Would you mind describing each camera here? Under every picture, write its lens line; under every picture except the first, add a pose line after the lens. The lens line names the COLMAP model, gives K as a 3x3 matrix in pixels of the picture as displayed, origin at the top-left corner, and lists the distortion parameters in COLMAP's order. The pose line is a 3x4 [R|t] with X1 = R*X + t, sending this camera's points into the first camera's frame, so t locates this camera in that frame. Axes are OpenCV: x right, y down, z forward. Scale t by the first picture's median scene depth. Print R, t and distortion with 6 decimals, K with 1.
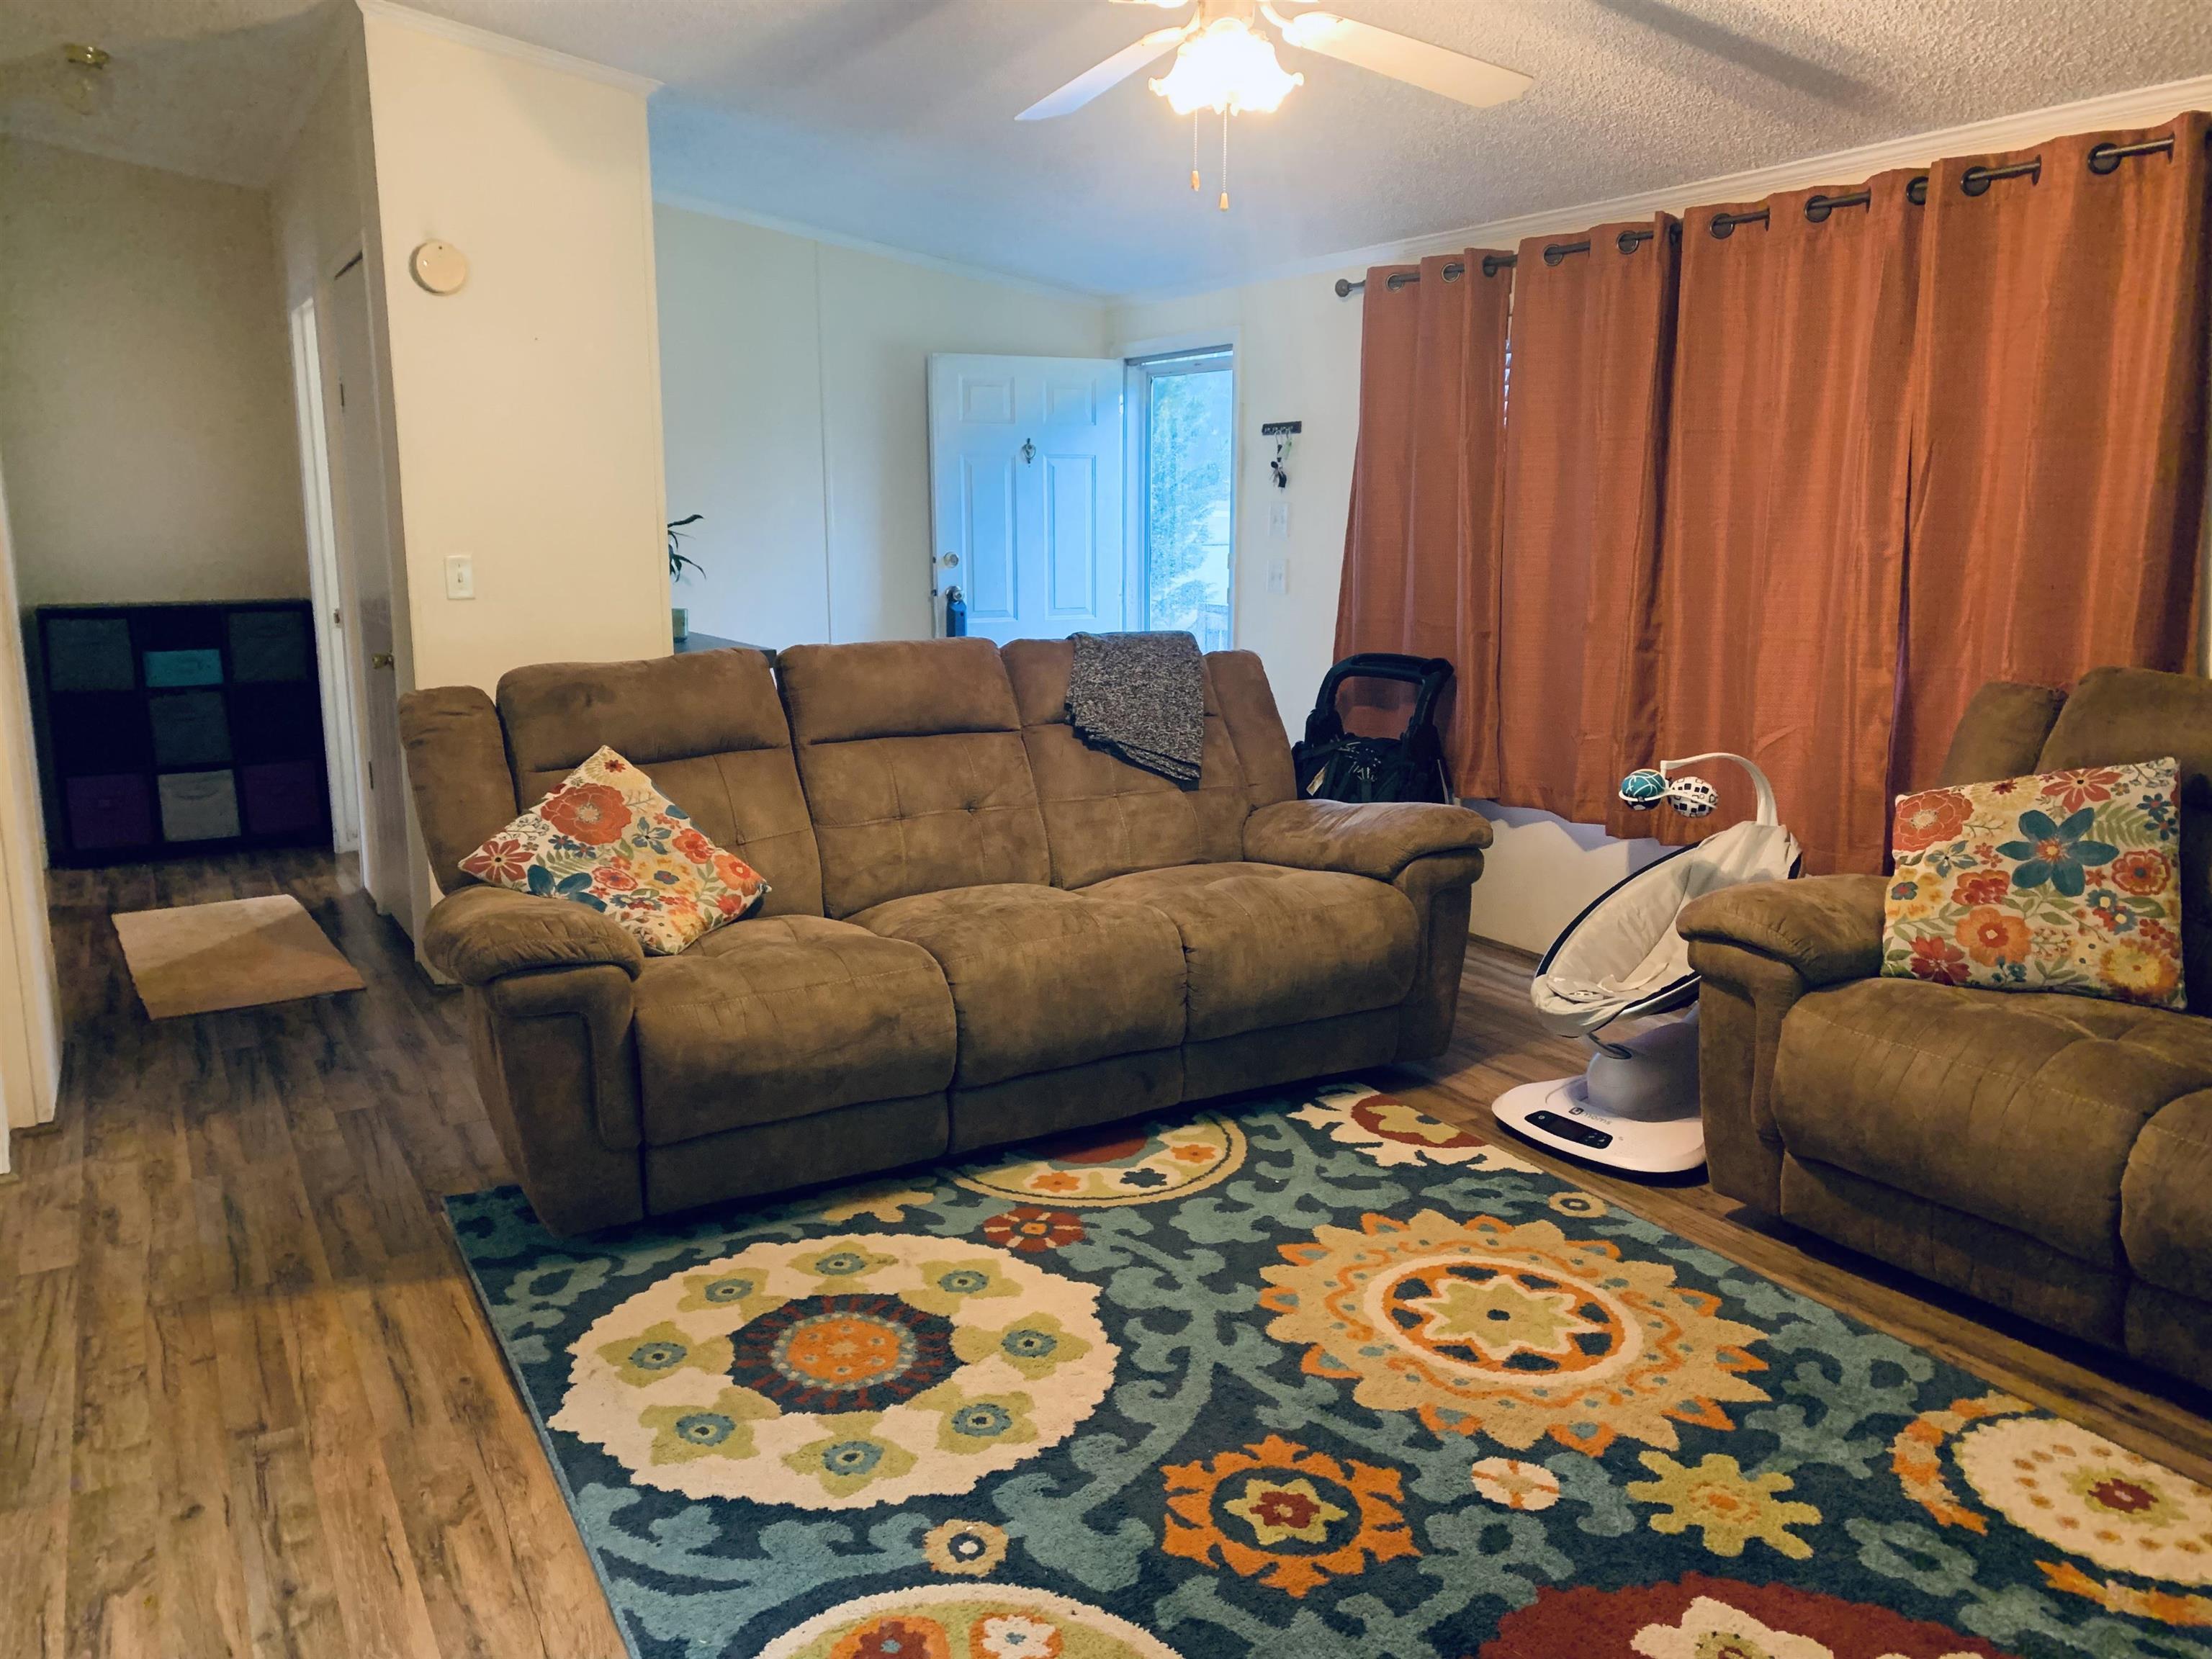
lens RADIAL K [[1750.7, 0, 1106.0], [0, 1750.7, 829.5], [0, 0, 1]] dist [0.000047, -0.000604]
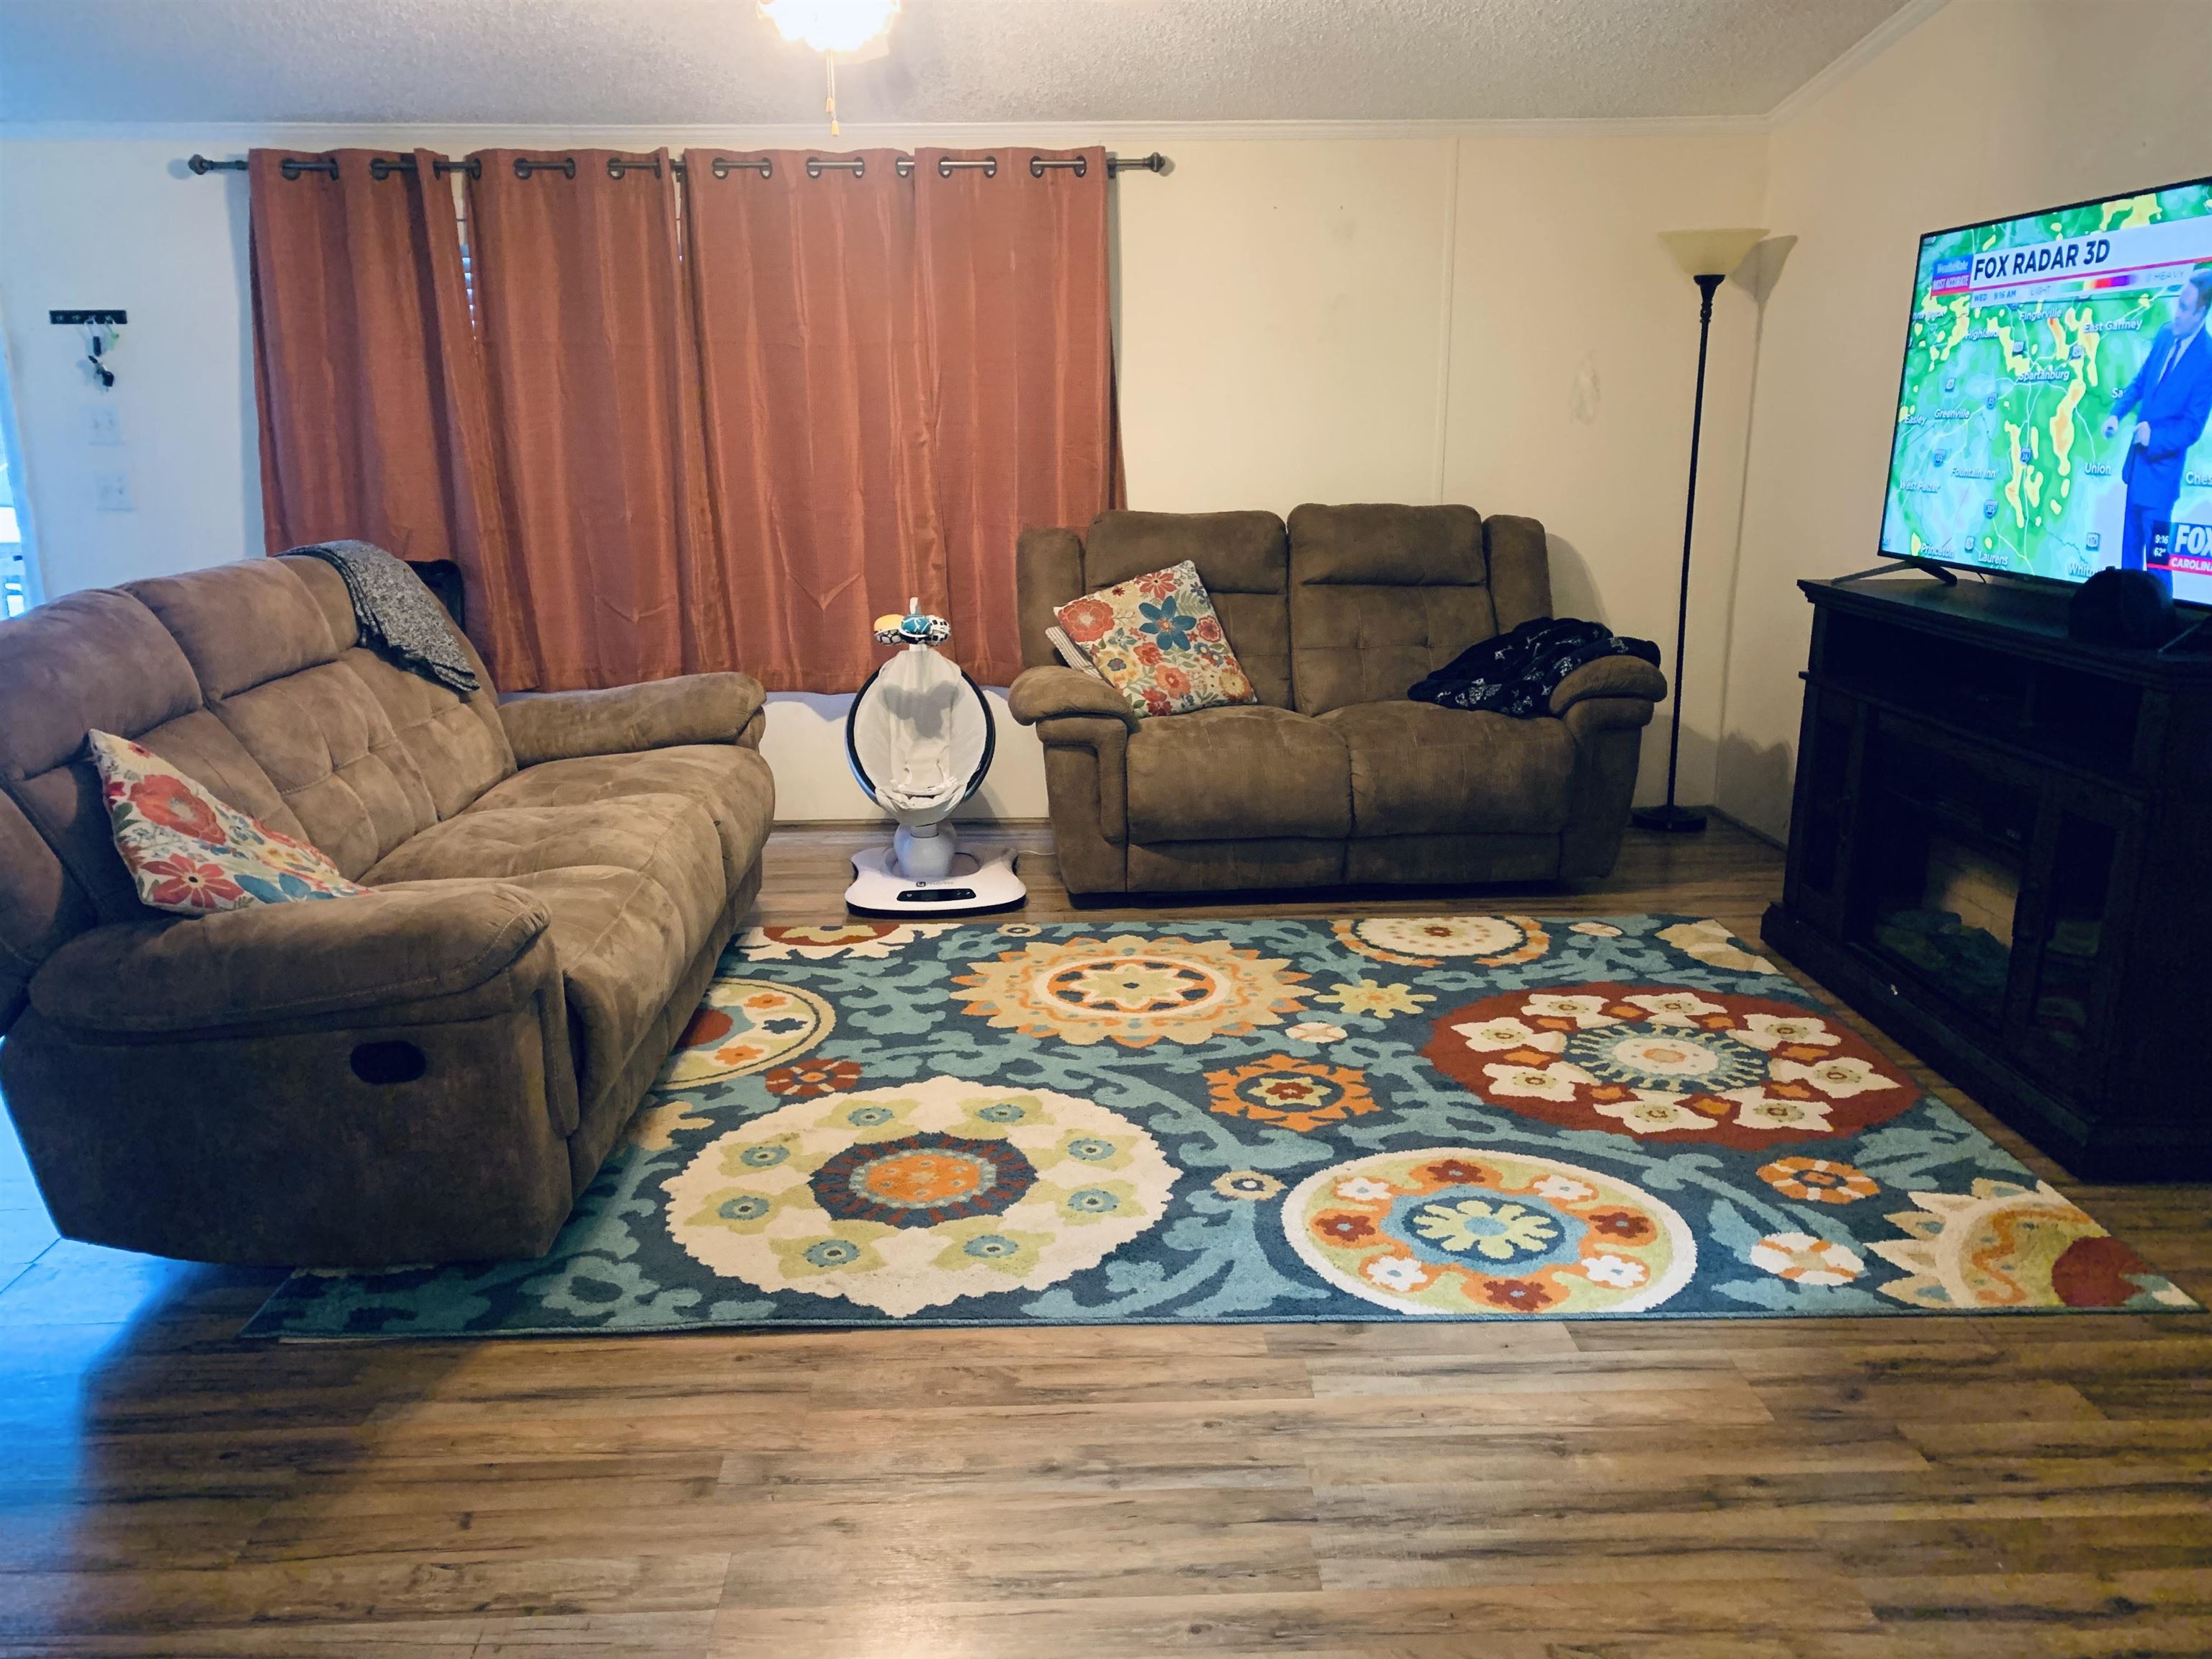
lens RADIAL K [[1735.7, 0, 1066.8], [0, 1735.7, 793.7], [0, 0, 1]] dist [0.127229, -0.269597]
pose [[0.463353, -0.202841, 0.862647, -0.994756], [0.182115, 0.974469, 0.131316, -0.069334], [-0.867259, 0.096256, 0.488463, 0.346129]]
